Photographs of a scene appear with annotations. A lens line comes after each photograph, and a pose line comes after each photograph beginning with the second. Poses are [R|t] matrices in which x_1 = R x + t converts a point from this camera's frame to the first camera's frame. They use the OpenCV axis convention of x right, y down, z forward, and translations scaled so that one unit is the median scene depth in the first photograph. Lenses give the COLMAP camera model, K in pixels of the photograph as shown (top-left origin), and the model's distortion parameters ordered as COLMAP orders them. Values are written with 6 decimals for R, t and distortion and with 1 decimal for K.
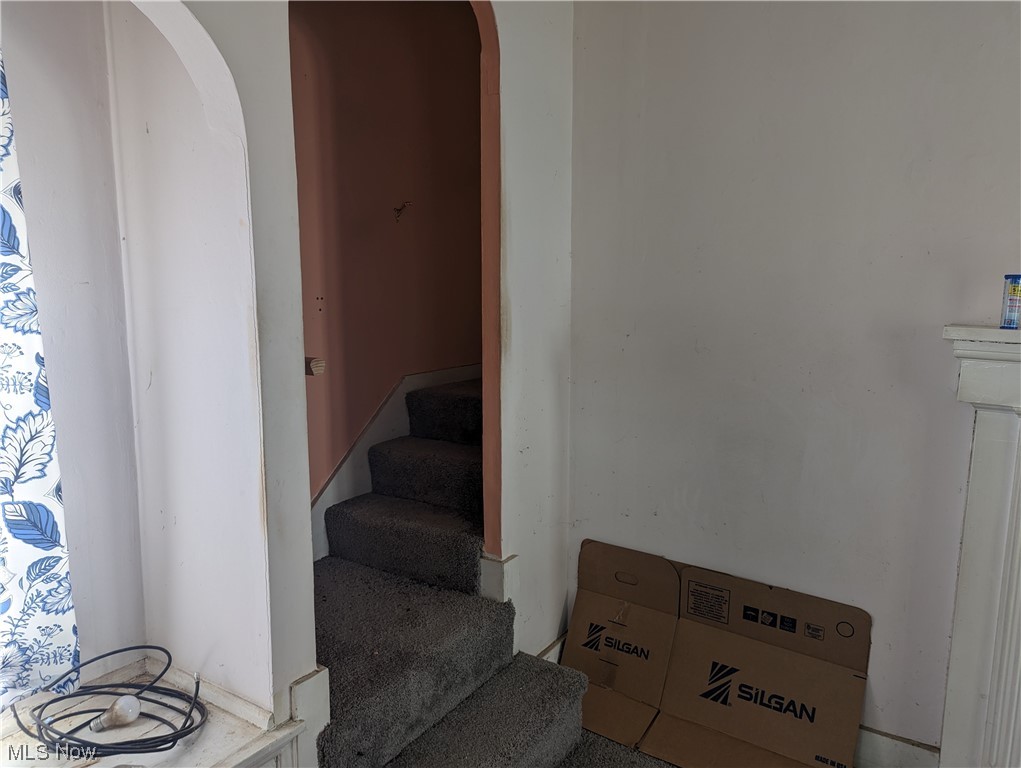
lens RADIAL K [[724.9, 0, 514.0], [0, 724.9, 389.4], [0, 0, 1]] dist [0.059047, -0.009573]
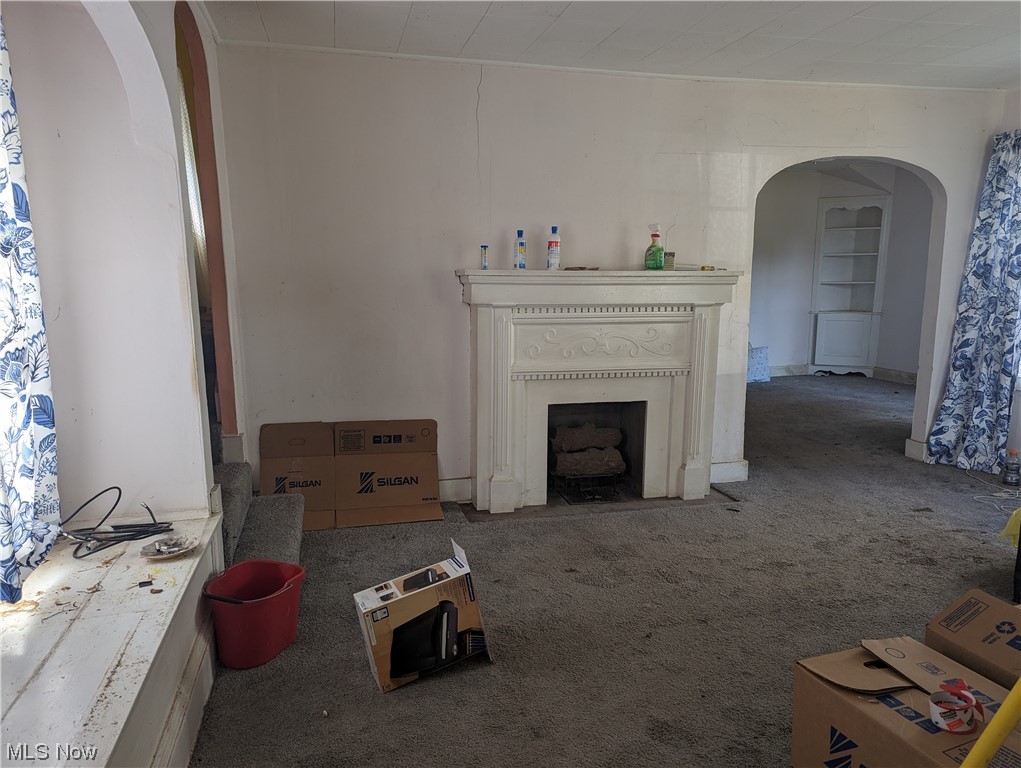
lens RADIAL K [[724.9, 0, 506.7], [0, 724.9, 389.3], [0, 0, 1]] dist [0.059047, -0.009573]
pose [[0.677966, -0.133833, 0.722807, -1.056623], [0.110222, 0.990678, 0.080047, 0.122741], [-0.726783, 0.025400, 0.686398, -0.628622]]
